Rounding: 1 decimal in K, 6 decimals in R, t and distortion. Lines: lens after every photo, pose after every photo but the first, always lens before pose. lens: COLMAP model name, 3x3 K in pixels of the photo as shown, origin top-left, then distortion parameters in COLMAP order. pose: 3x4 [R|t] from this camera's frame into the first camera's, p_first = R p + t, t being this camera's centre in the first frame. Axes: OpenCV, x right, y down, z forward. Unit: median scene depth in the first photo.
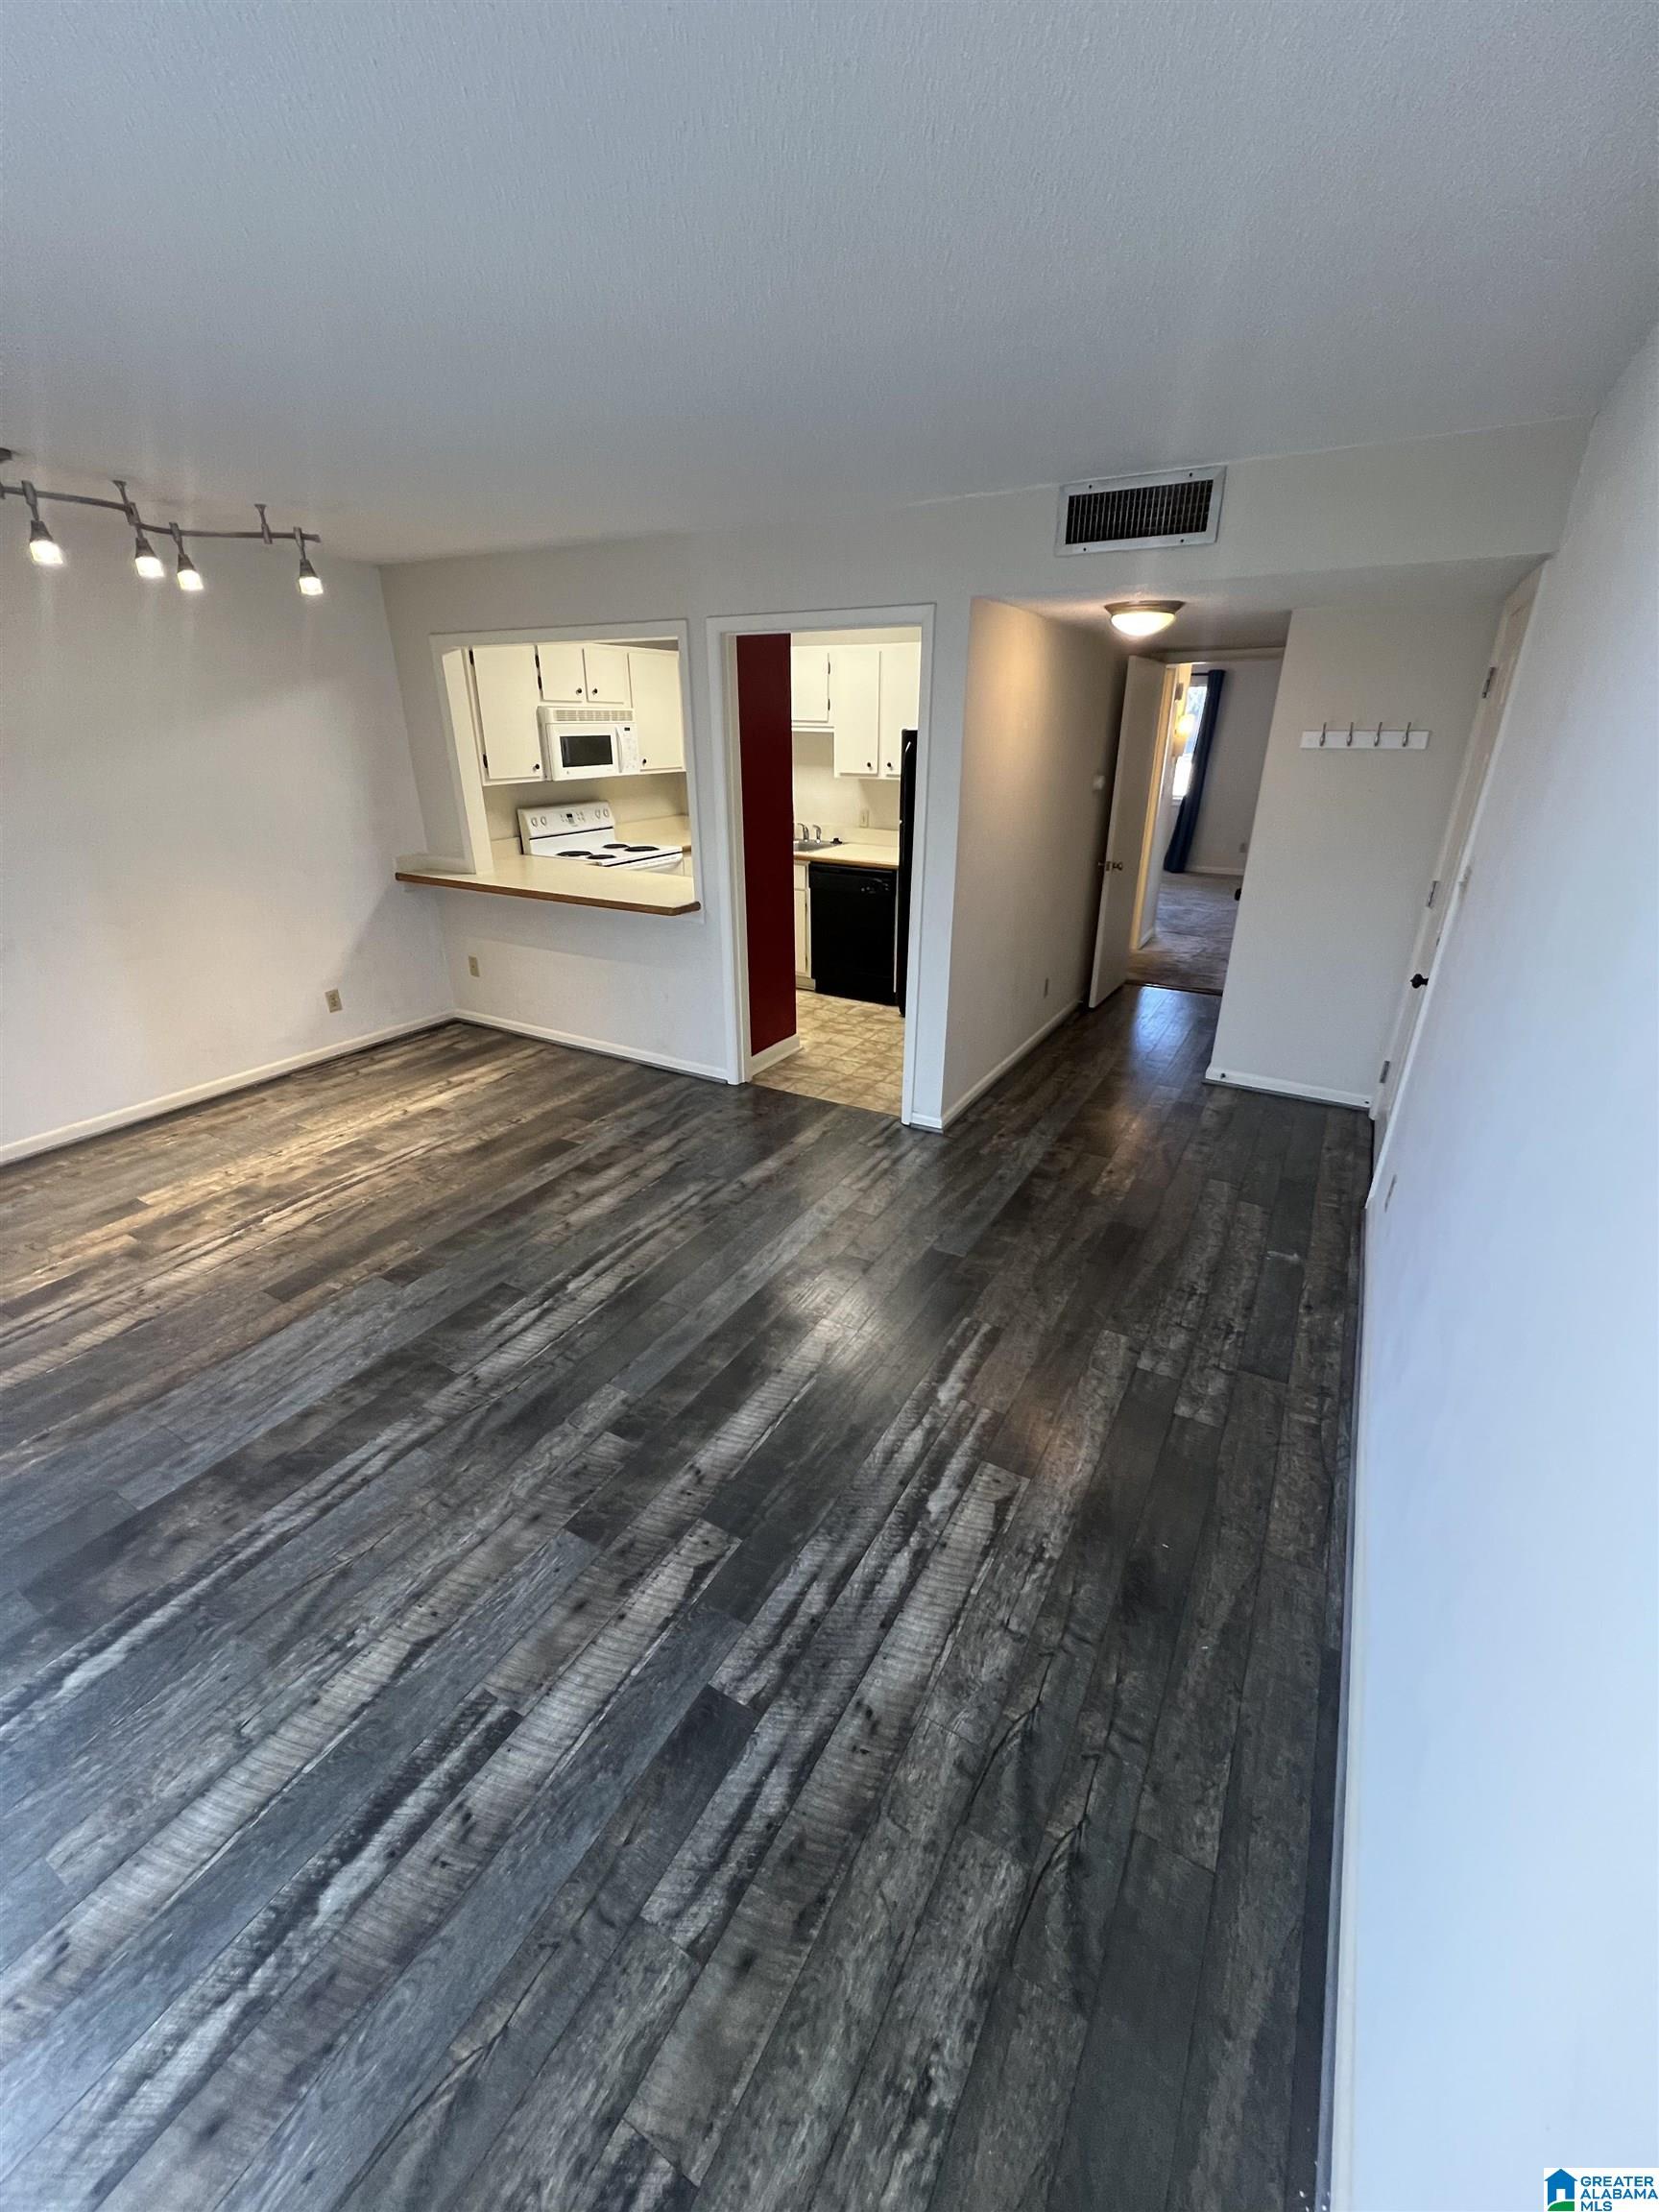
lens RADIAL K [[889.2, 0, 835.3], [0, 889.2, 1099.6], [0, 0, 1]] dist [-0.000676, 0.000443]
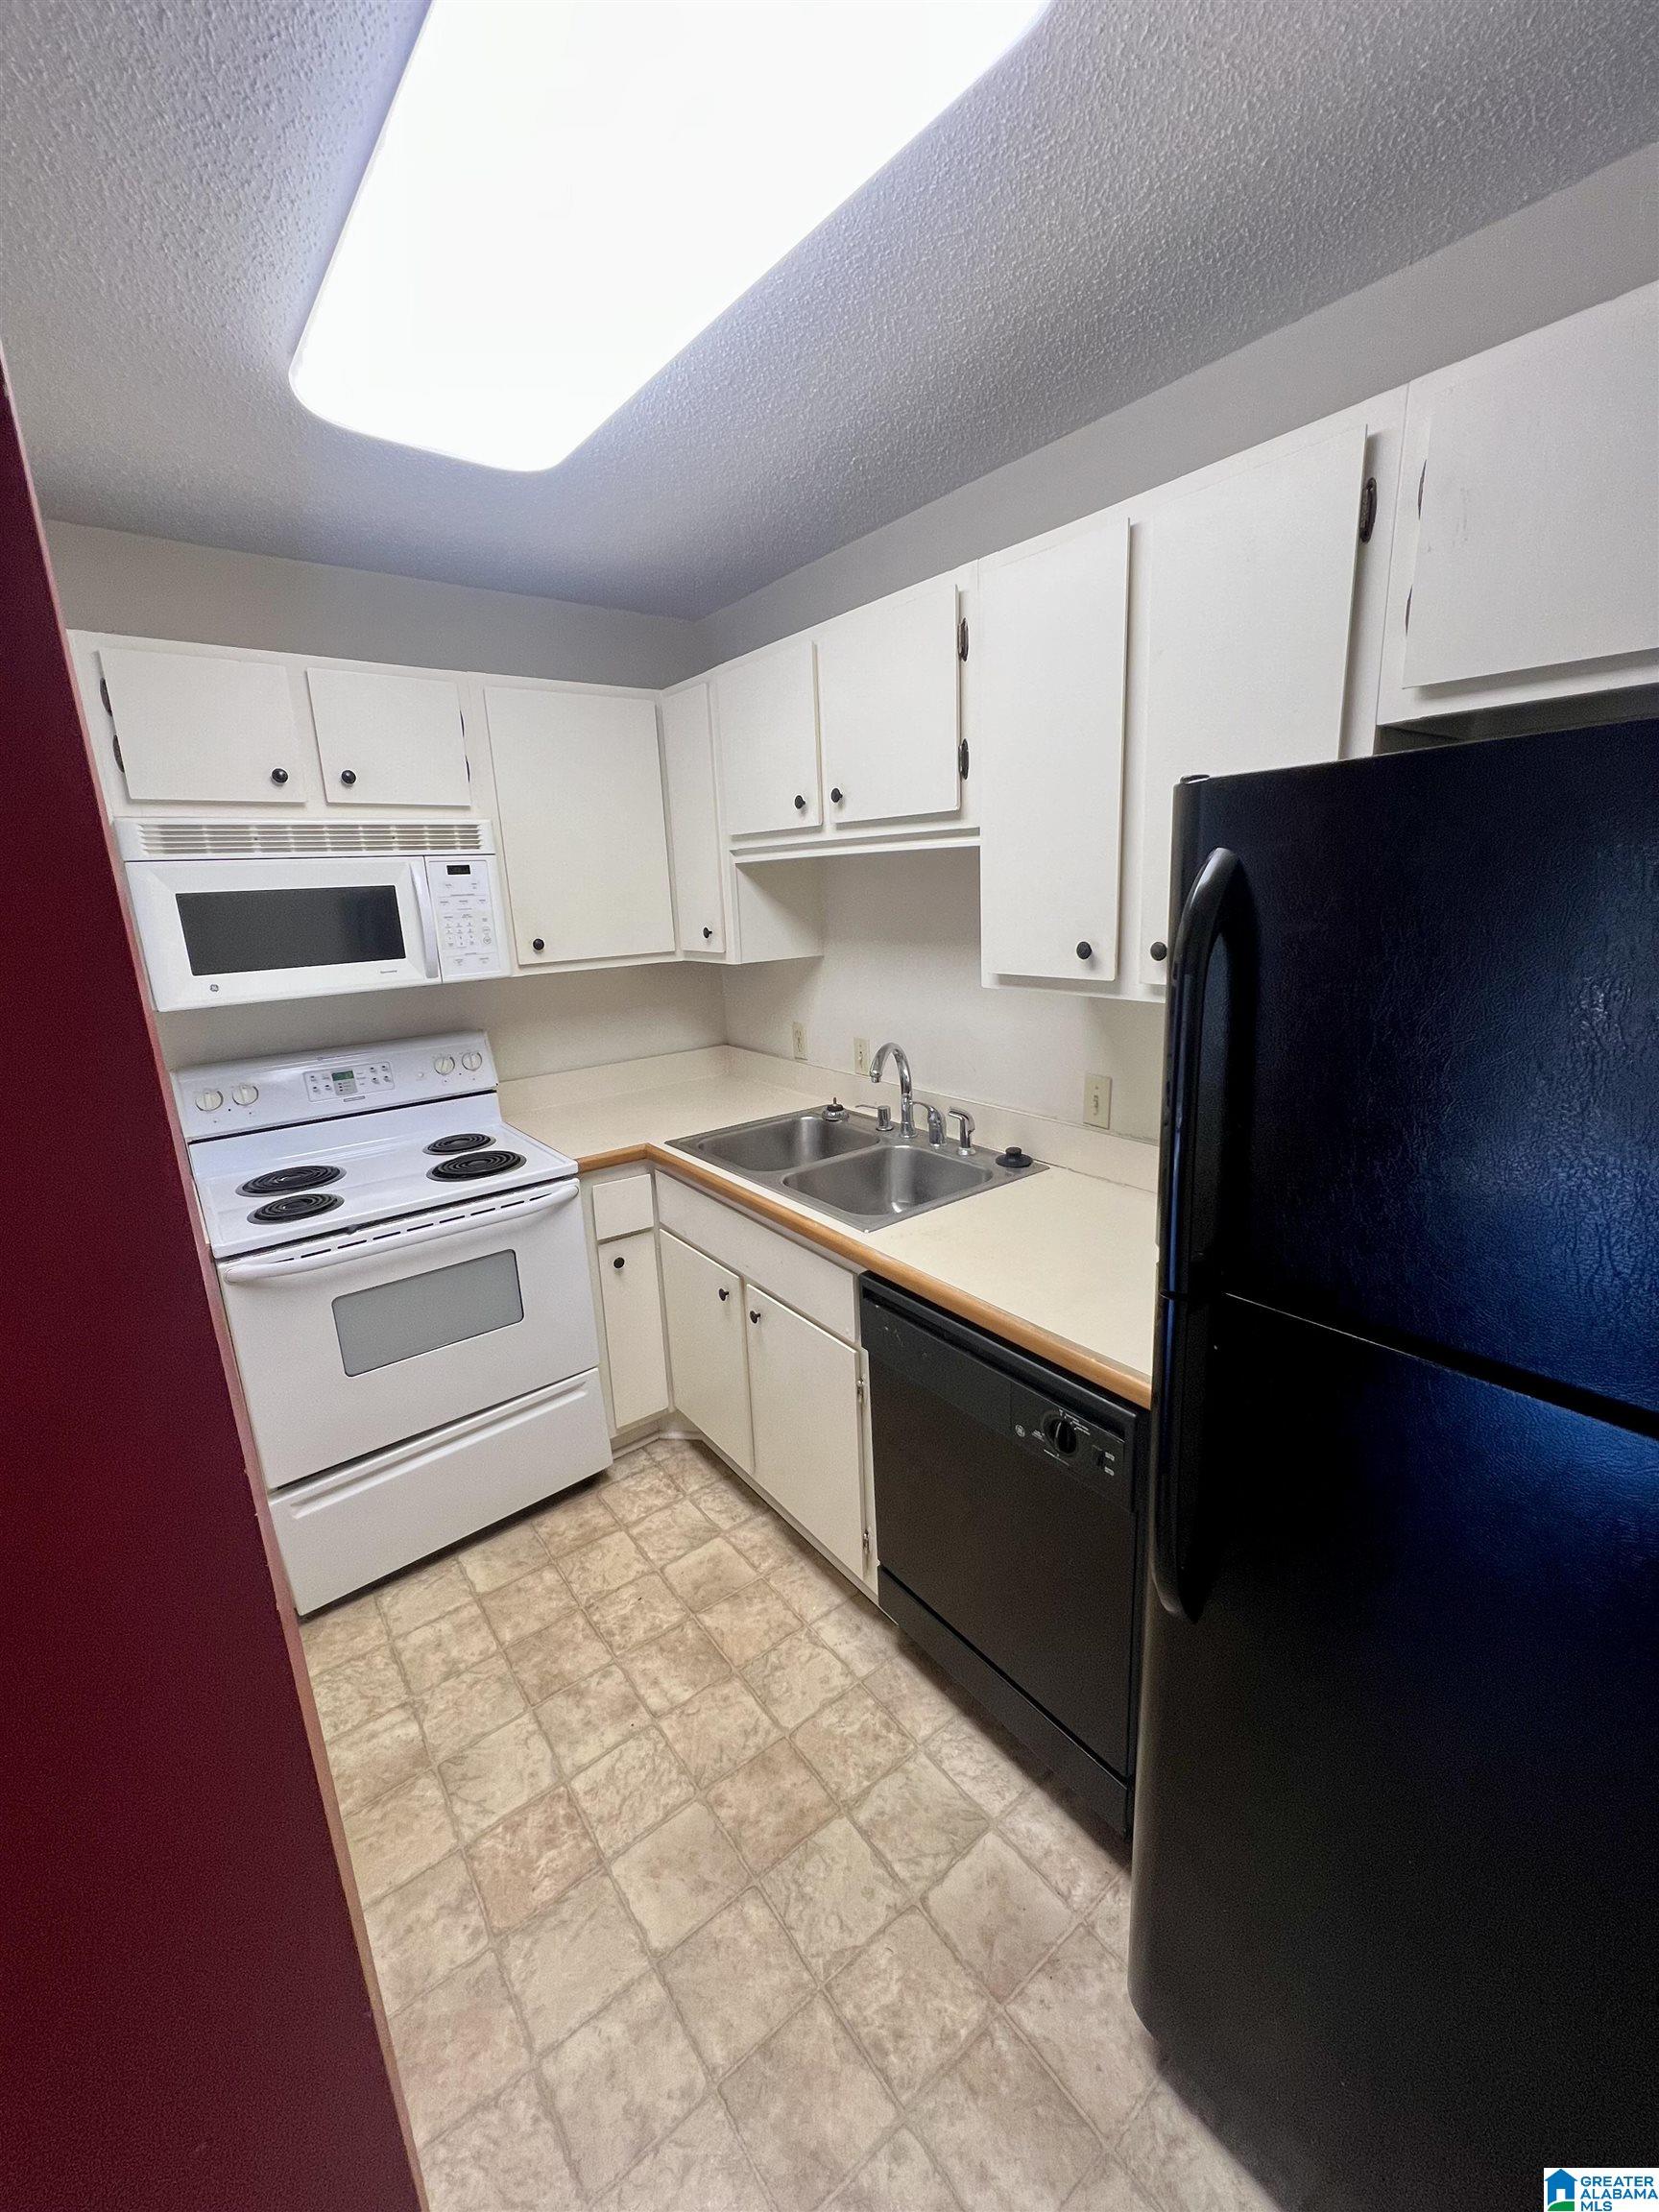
lens RADIAL K [[887.8, 0, 832.5], [0, 887.8, 1101.4], [0, 0, 1]] dist [-0.000310, 0.000358]
pose [[0.921096, 0.052675, -0.385755, 0.155788], [-0.111526, 0.984983, -0.131799, -0.606286], [0.373019, 0.164421, 0.913139, 1.544814]]
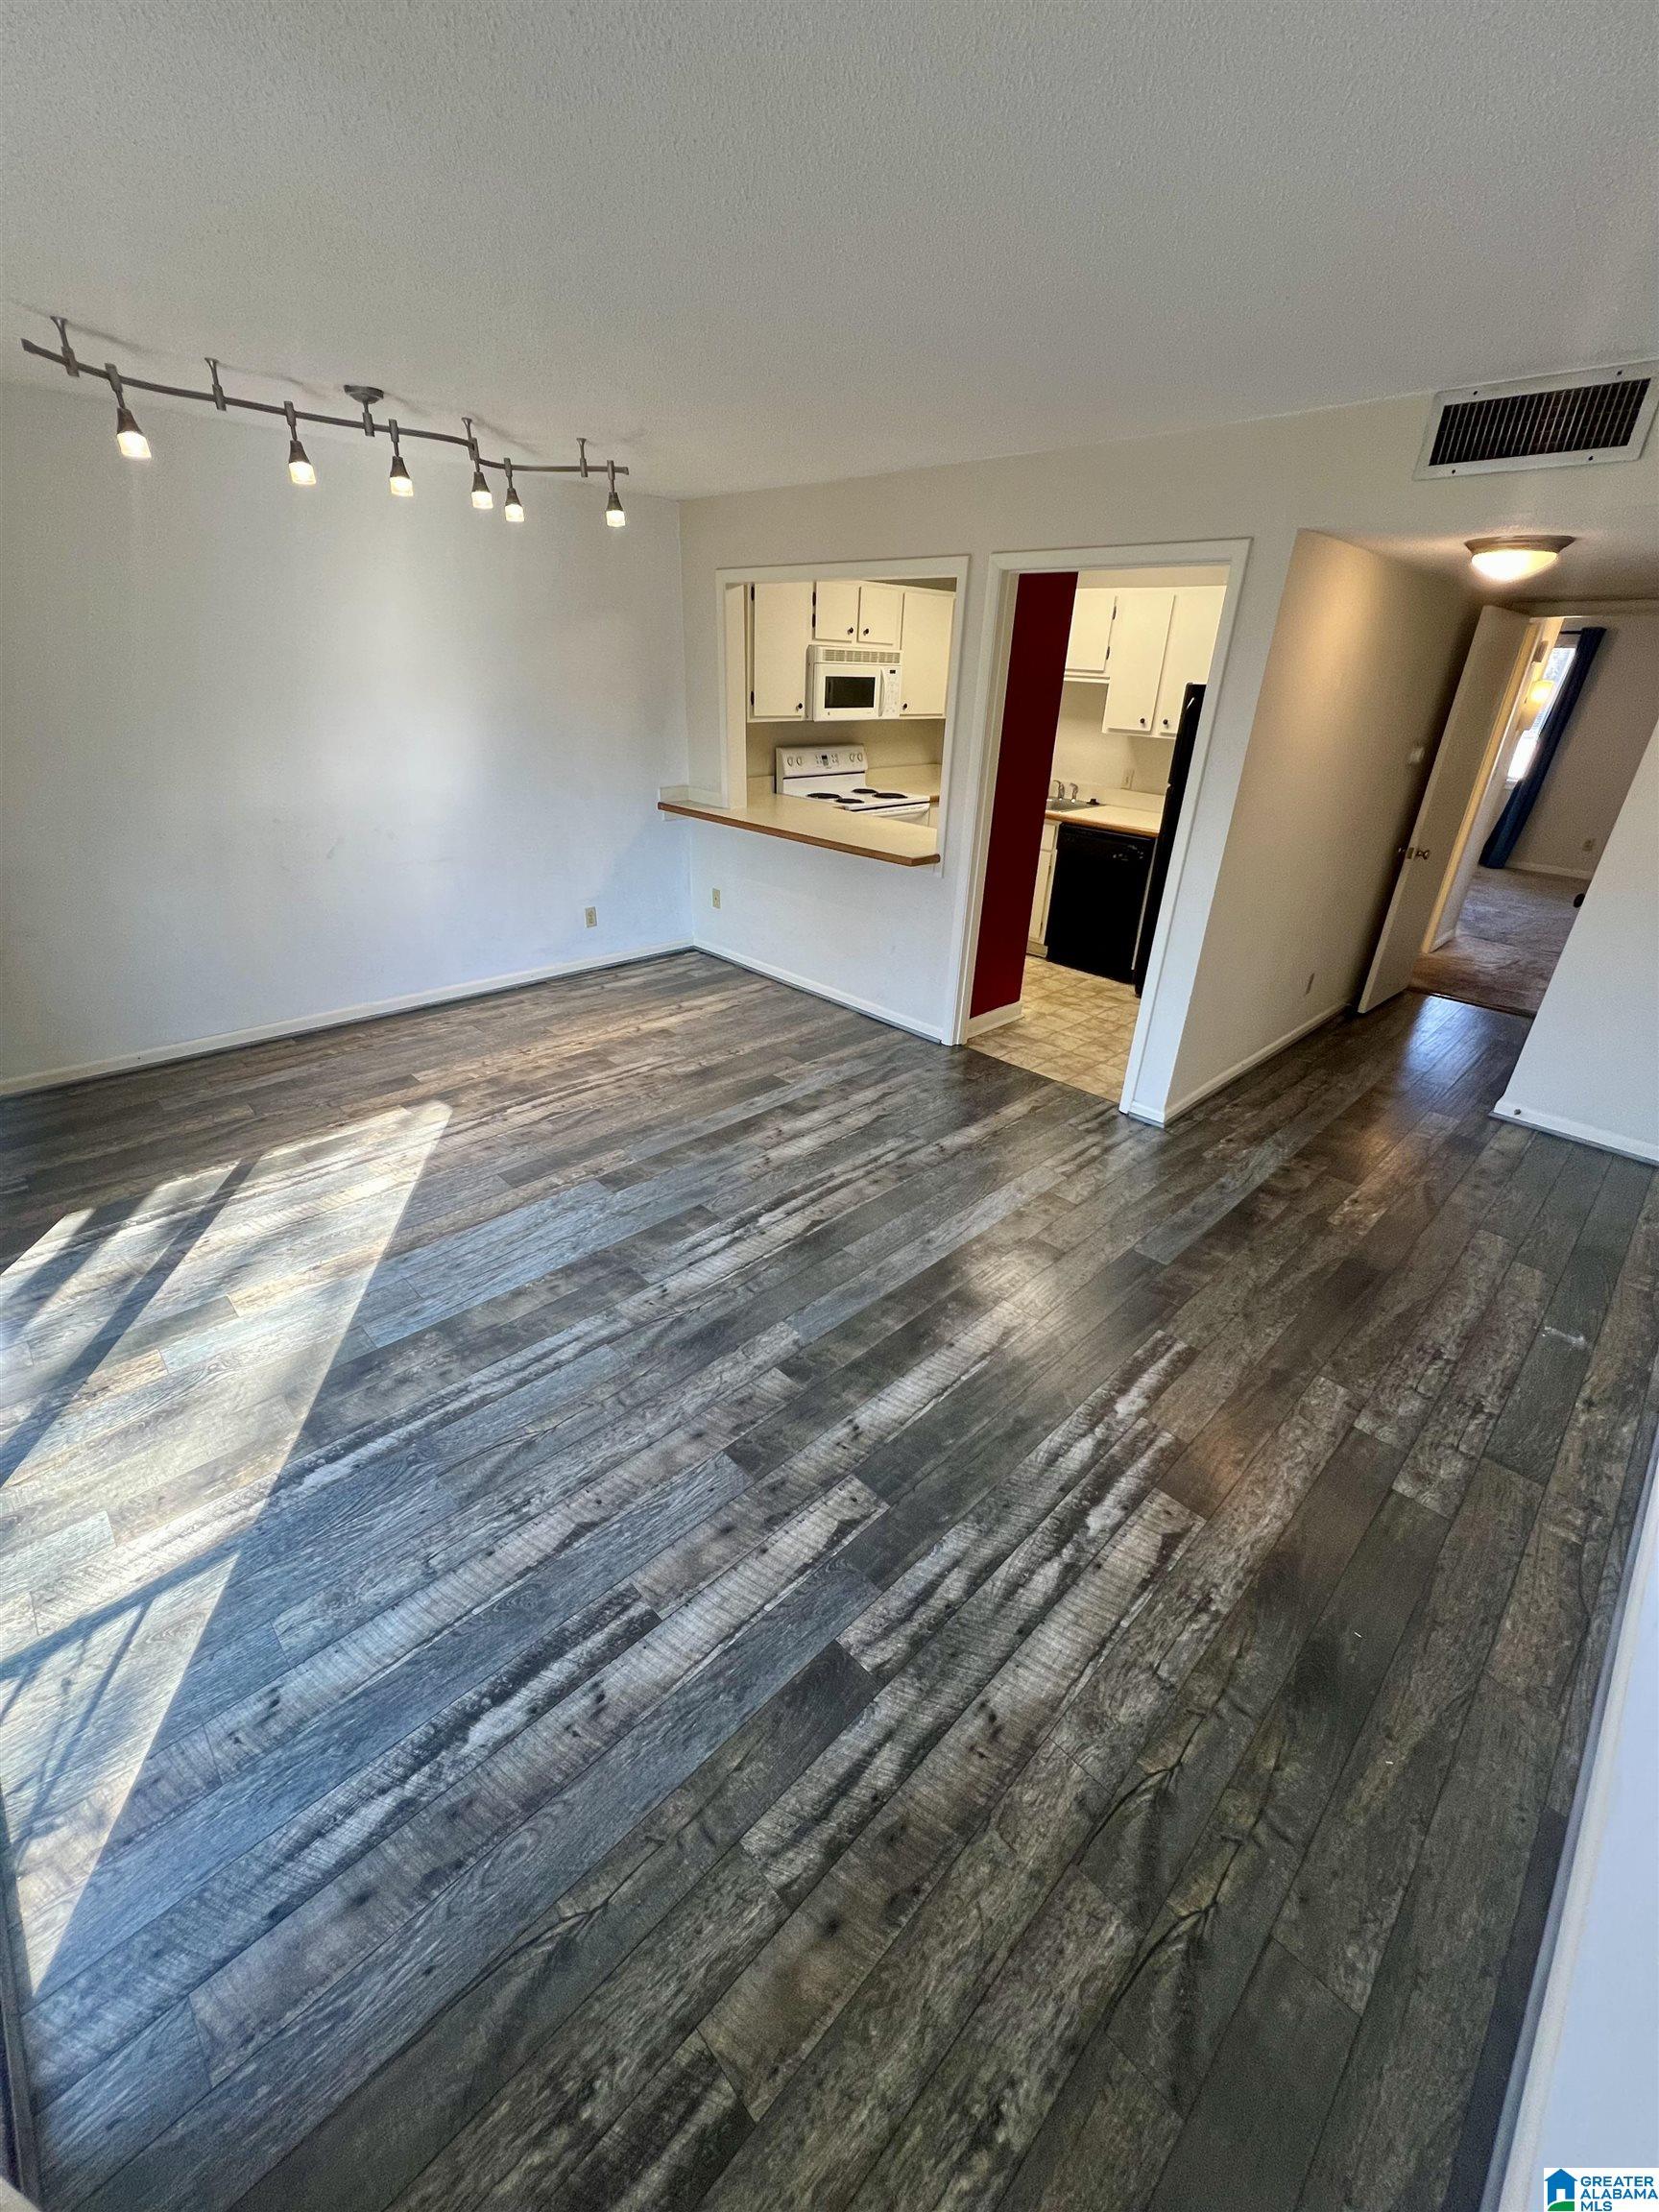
lens RADIAL K [[889.2, 0, 835.3], [0, 889.2, 1099.6], [0, 0, 1]] dist [-0.000676, 0.000443]
pose [[0.962672, 0.148156, -0.226522, -0.004399], [-0.137116, 0.988498, 0.063808, -0.005341], [0.233370, -0.030367, 0.971914, 0.029656]]
